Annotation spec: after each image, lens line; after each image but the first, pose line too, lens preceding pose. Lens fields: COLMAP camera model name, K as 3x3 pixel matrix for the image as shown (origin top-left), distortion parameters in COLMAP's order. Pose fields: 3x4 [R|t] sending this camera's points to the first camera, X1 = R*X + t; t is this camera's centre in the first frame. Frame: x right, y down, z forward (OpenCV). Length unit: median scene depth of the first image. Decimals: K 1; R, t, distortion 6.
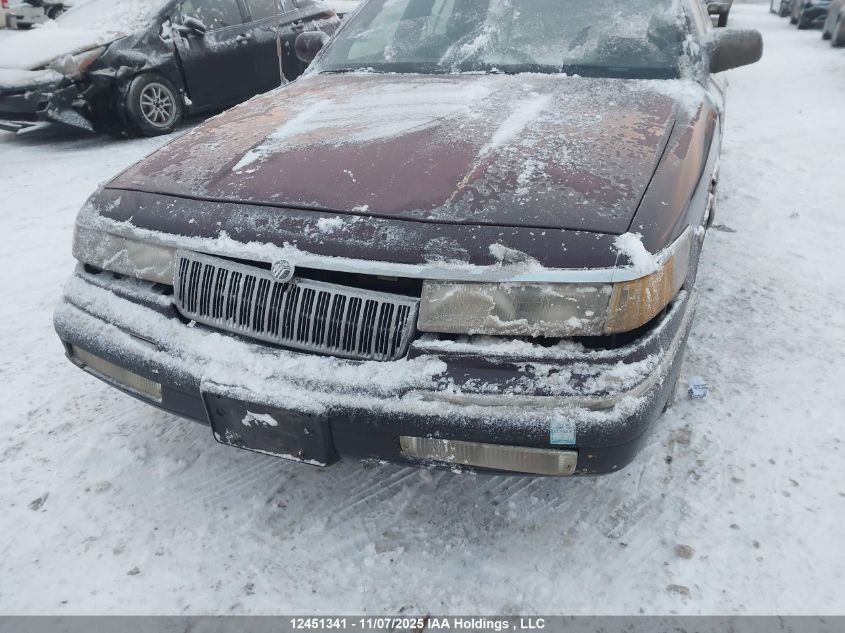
lens RADIAL K [[659.3, 0, 422.5], [0, 659.3, 316.5], [0, 0, 1]] dist [0.097440, -0.107583]
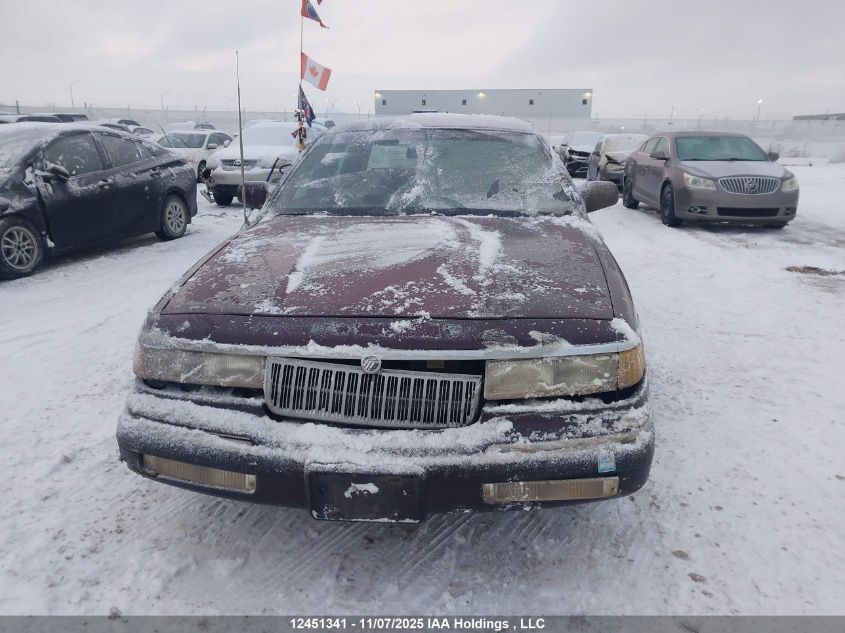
lens RADIAL K [[659.3, 0, 422.5], [0, 659.3, 316.5], [0, 0, 1]] dist [0.097440, -0.107583]
pose [[0.958339, -0.053844, 0.280514, -0.461365], [0.107130, 0.978137, -0.178245, 0.075422], [-0.264784, 0.200871, 0.943155, -0.223262]]
